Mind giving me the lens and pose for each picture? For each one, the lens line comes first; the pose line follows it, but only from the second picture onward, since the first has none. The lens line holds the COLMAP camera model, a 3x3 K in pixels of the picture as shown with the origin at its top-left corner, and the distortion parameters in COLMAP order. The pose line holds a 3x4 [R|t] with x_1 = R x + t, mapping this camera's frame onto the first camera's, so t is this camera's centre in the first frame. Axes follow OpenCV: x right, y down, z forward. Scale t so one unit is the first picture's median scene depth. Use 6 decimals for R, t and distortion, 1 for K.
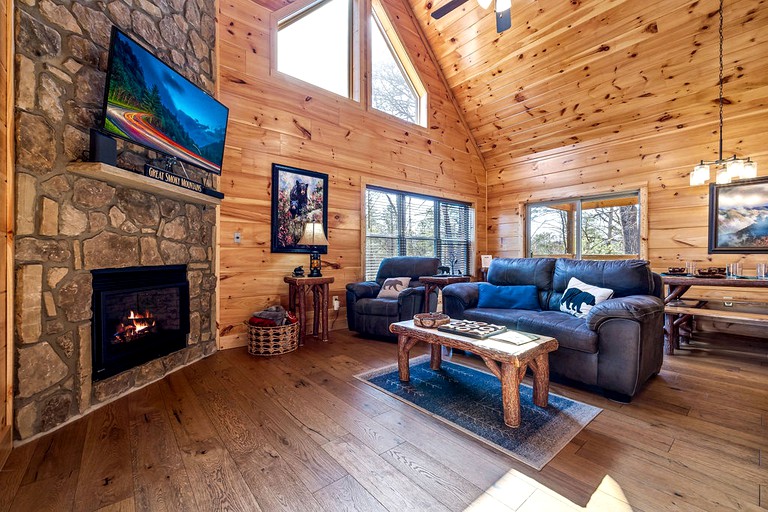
lens RADIAL K [[318.2, 0, 384.8], [0, 318.2, 258.8], [0, 0, 1]] dist [0.000531, -0.000711]
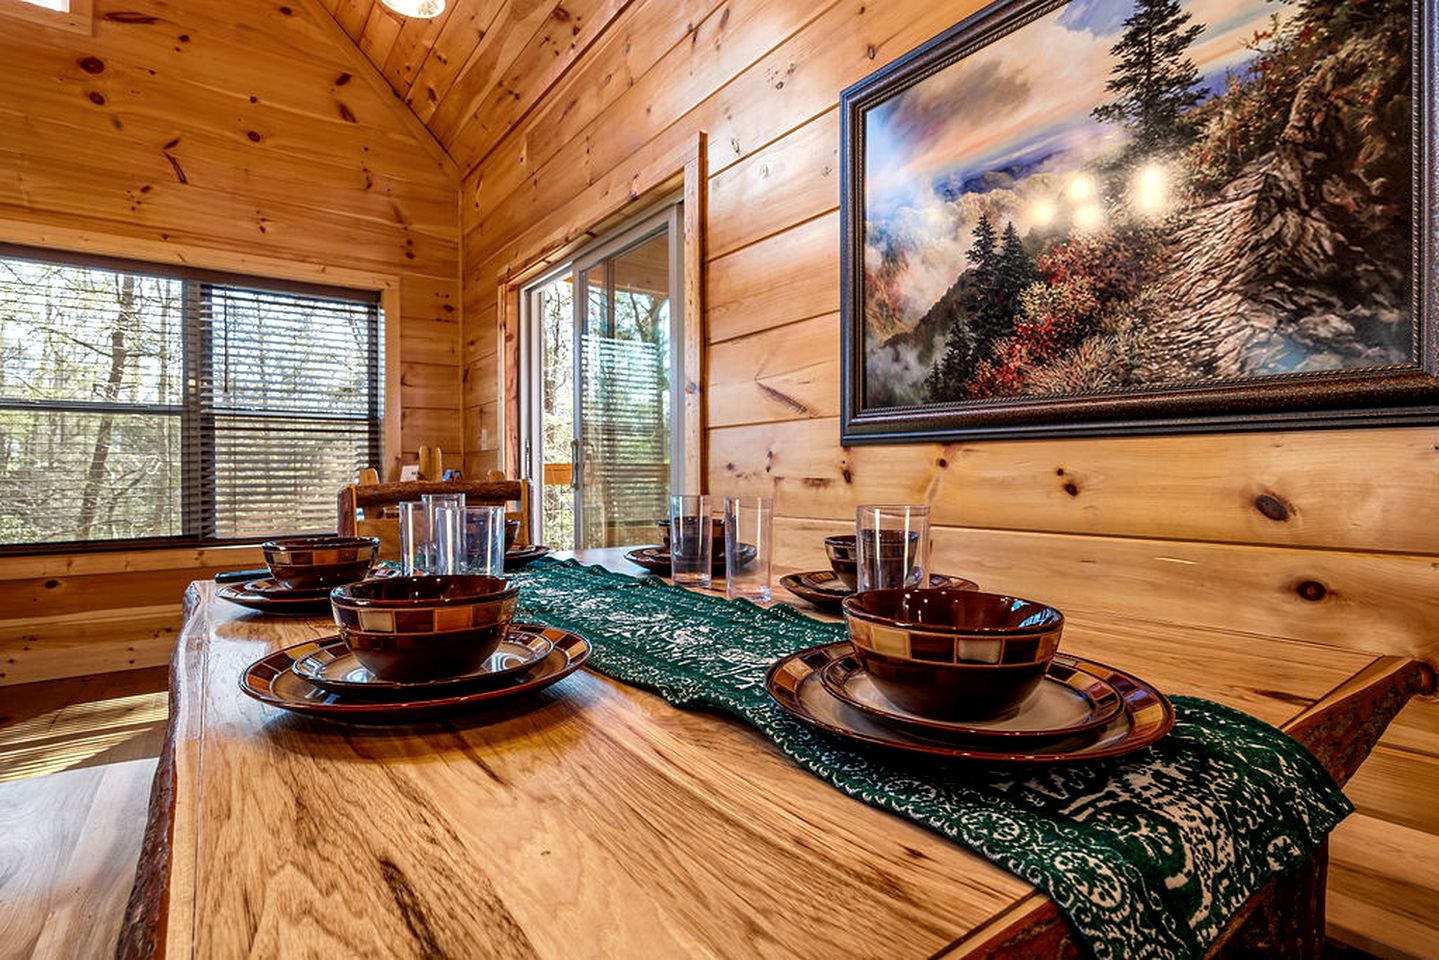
lens RADIAL K [[693.2, 0, 717.6], [0, 693.2, 479.6], [0, 0, 1]] dist [0.000272, 0.000014]
pose [[0.997193, -0.005201, -0.074694, 0.733367], [0.005523, 0.999976, 0.004105, 0.002090], [0.074671, -0.004506, 0.997198, 0.422497]]
